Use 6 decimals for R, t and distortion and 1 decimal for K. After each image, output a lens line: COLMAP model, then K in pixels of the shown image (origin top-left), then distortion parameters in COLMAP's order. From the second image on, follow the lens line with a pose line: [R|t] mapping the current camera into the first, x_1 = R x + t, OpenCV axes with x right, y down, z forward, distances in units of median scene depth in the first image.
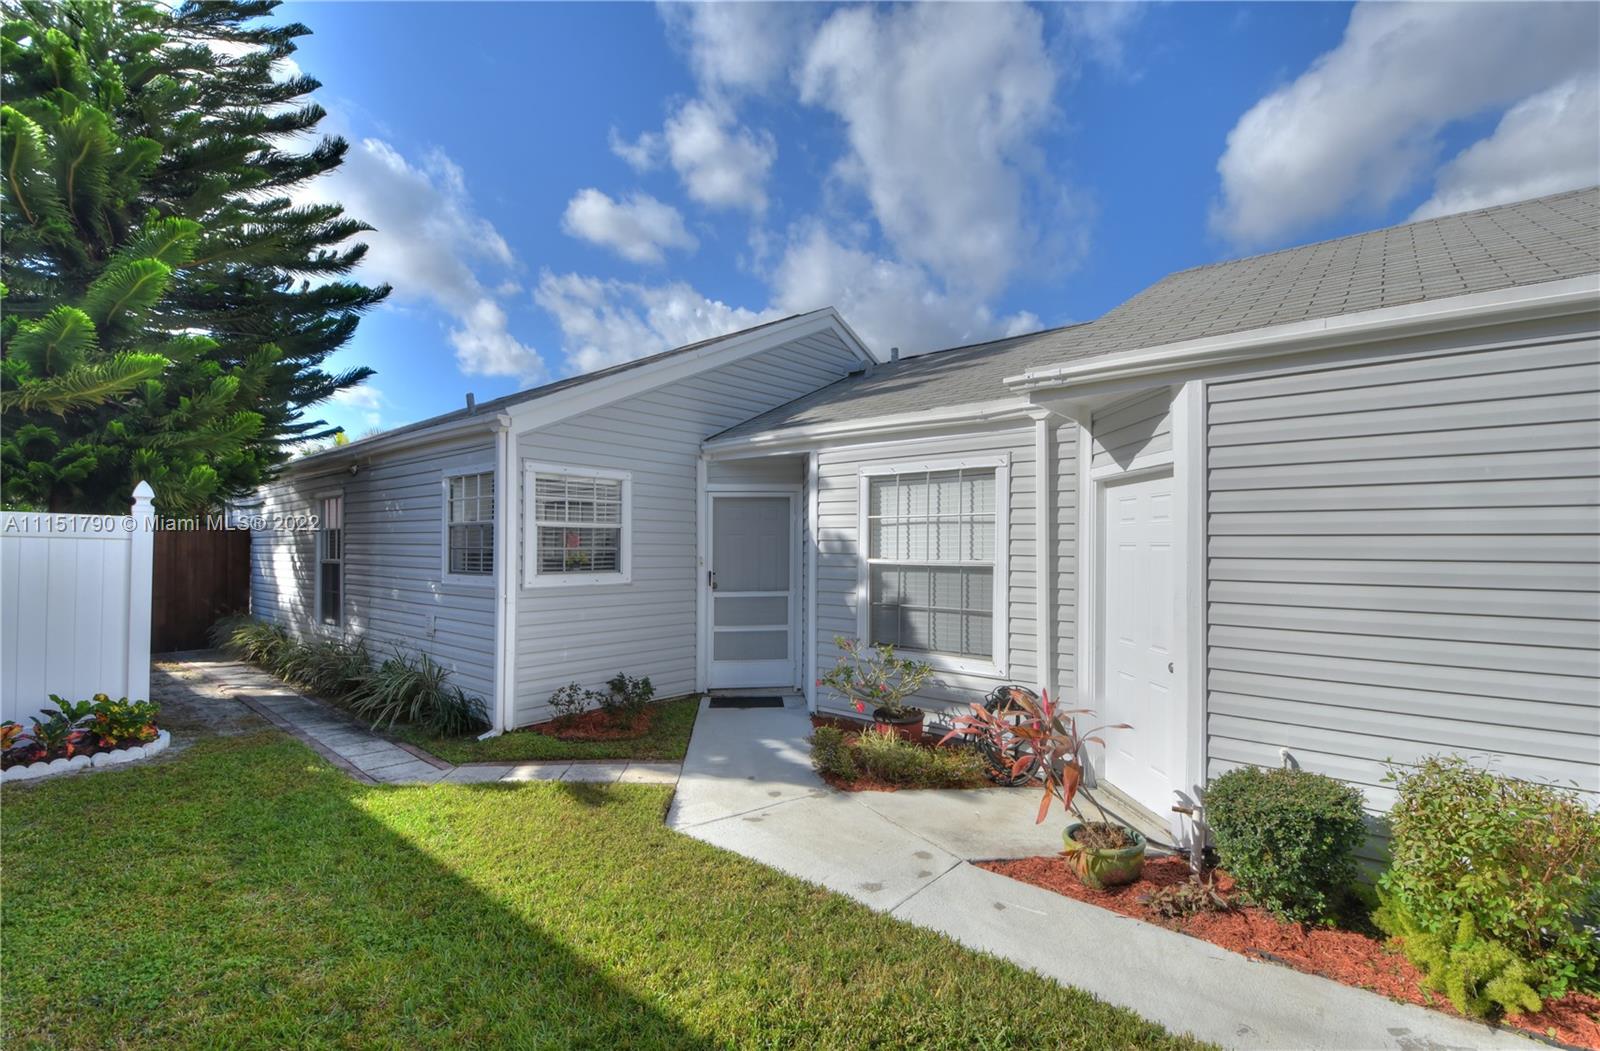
lens RADIAL K [[693.4, 0, 800.0], [0, 693.4, 525.5], [0, 0, 1]] dist [-0.001128, 0.000030]
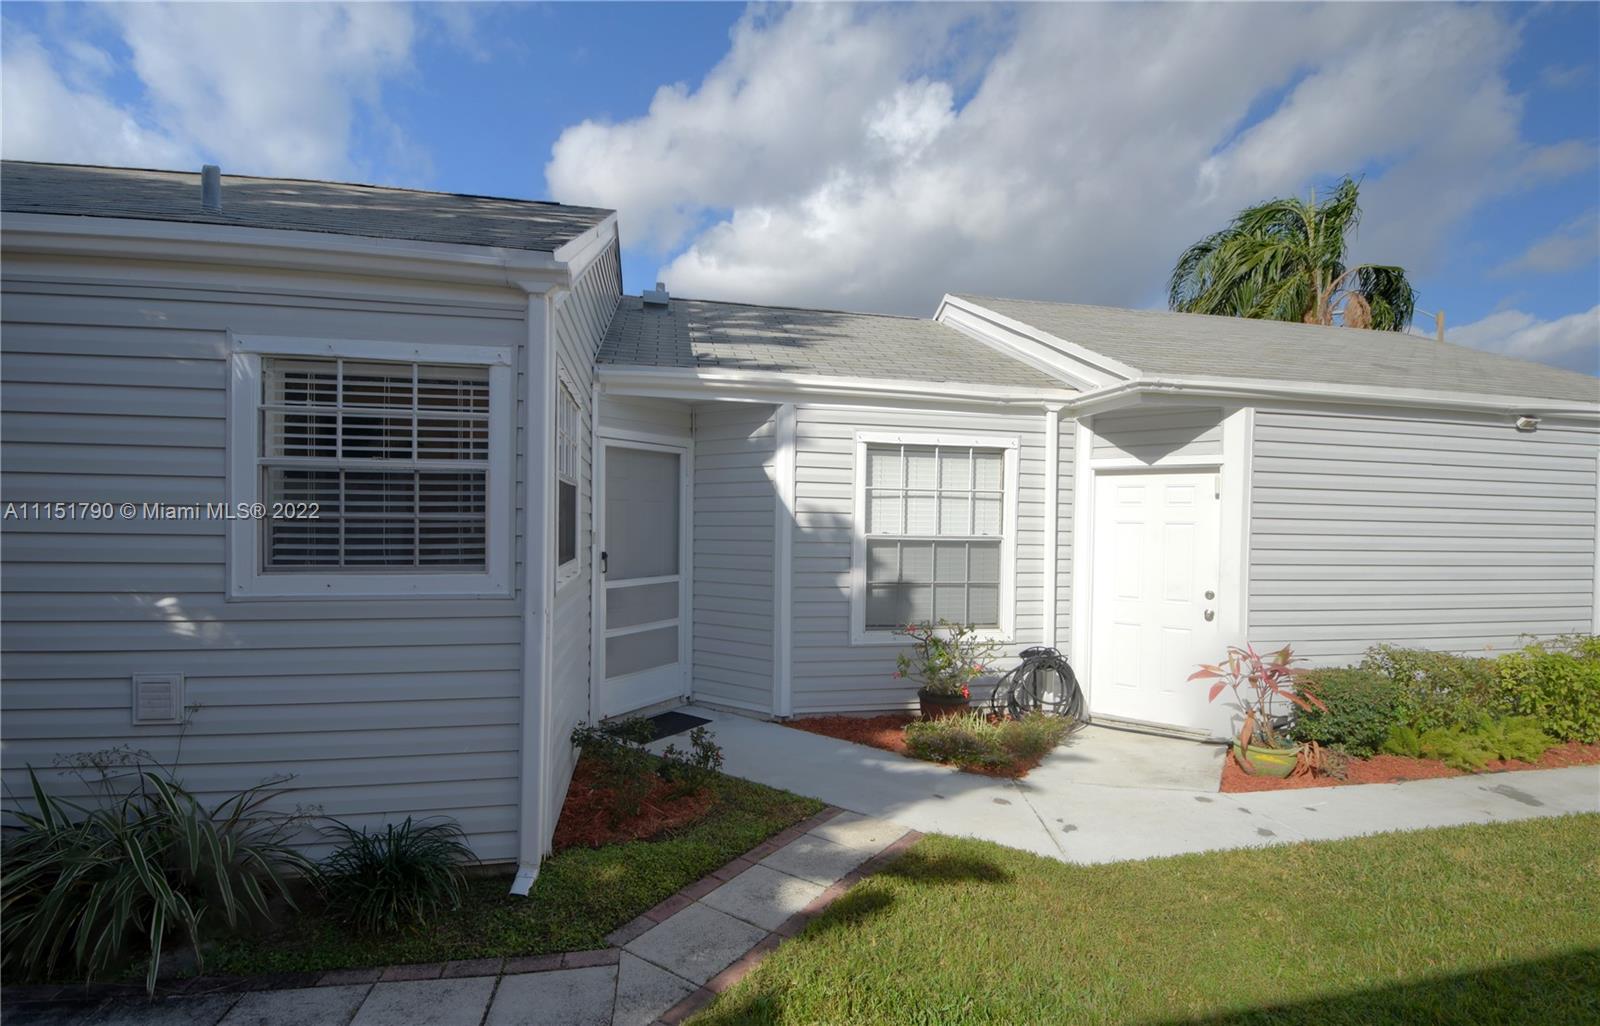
lens RADIAL K [[705.6, 0, 800.0], [0, 705.6, 513.0], [0, 0, 1]] dist [-0.020412, 0.000051]
pose [[0.629475, 0.023166, 0.776675, -0.631599], [-0.038483, 0.999258, 0.001385, 0.022077], [-0.776067, -0.030761, 0.629899, 0.459258]]
